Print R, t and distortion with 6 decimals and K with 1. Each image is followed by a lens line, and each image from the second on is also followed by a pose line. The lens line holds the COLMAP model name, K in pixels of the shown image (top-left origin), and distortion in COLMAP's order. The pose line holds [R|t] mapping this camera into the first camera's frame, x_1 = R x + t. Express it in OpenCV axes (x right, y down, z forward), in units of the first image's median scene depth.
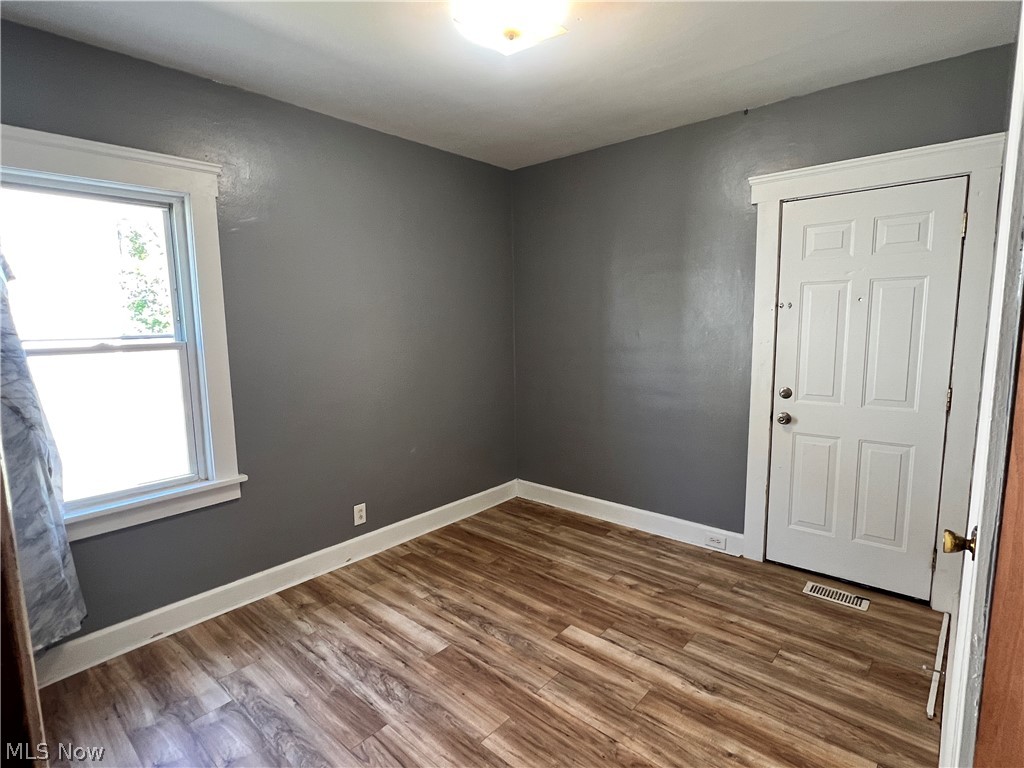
lens RADIAL K [[526.5, 0, 511.4], [0, 526.5, 385.3], [0, 0, 1]] dist [0.000982, -0.000391]
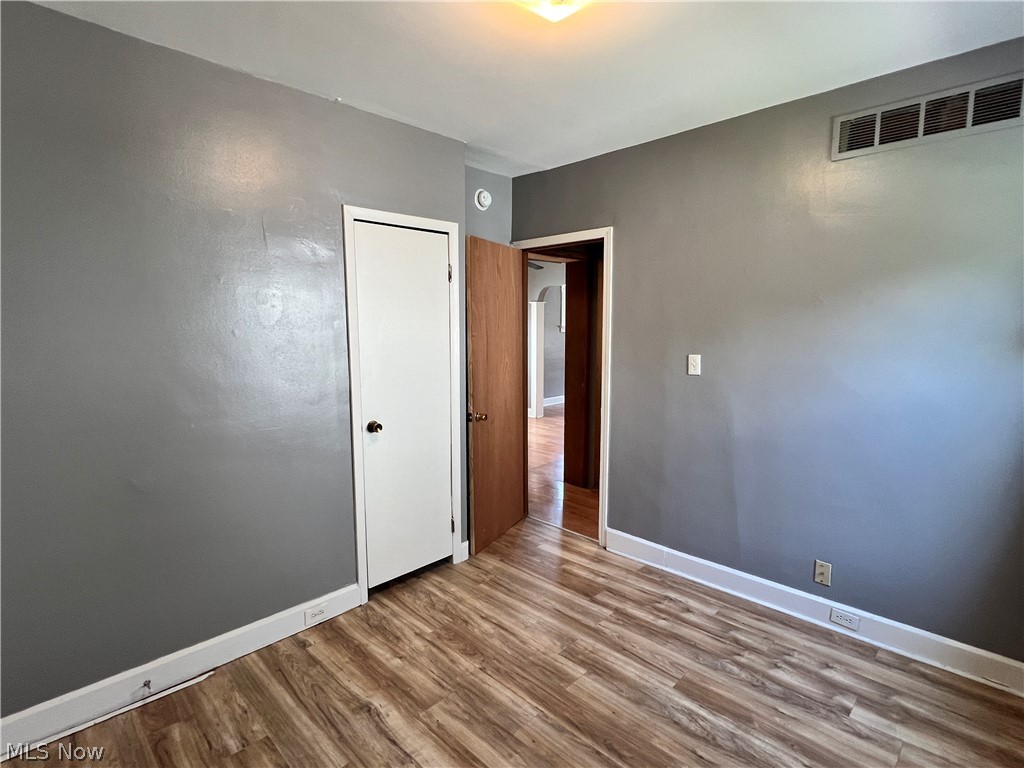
lens RADIAL K [[526.5, 0, 513.2], [0, 526.5, 385.8], [0, 0, 1]] dist [0.000982, -0.000391]
pose [[-0.998058, 0.012317, 0.061060, 0.030474], [0.026393, 0.971532, 0.235433, -0.256226], [-0.056422, 0.236587, -0.969971, 1.875125]]
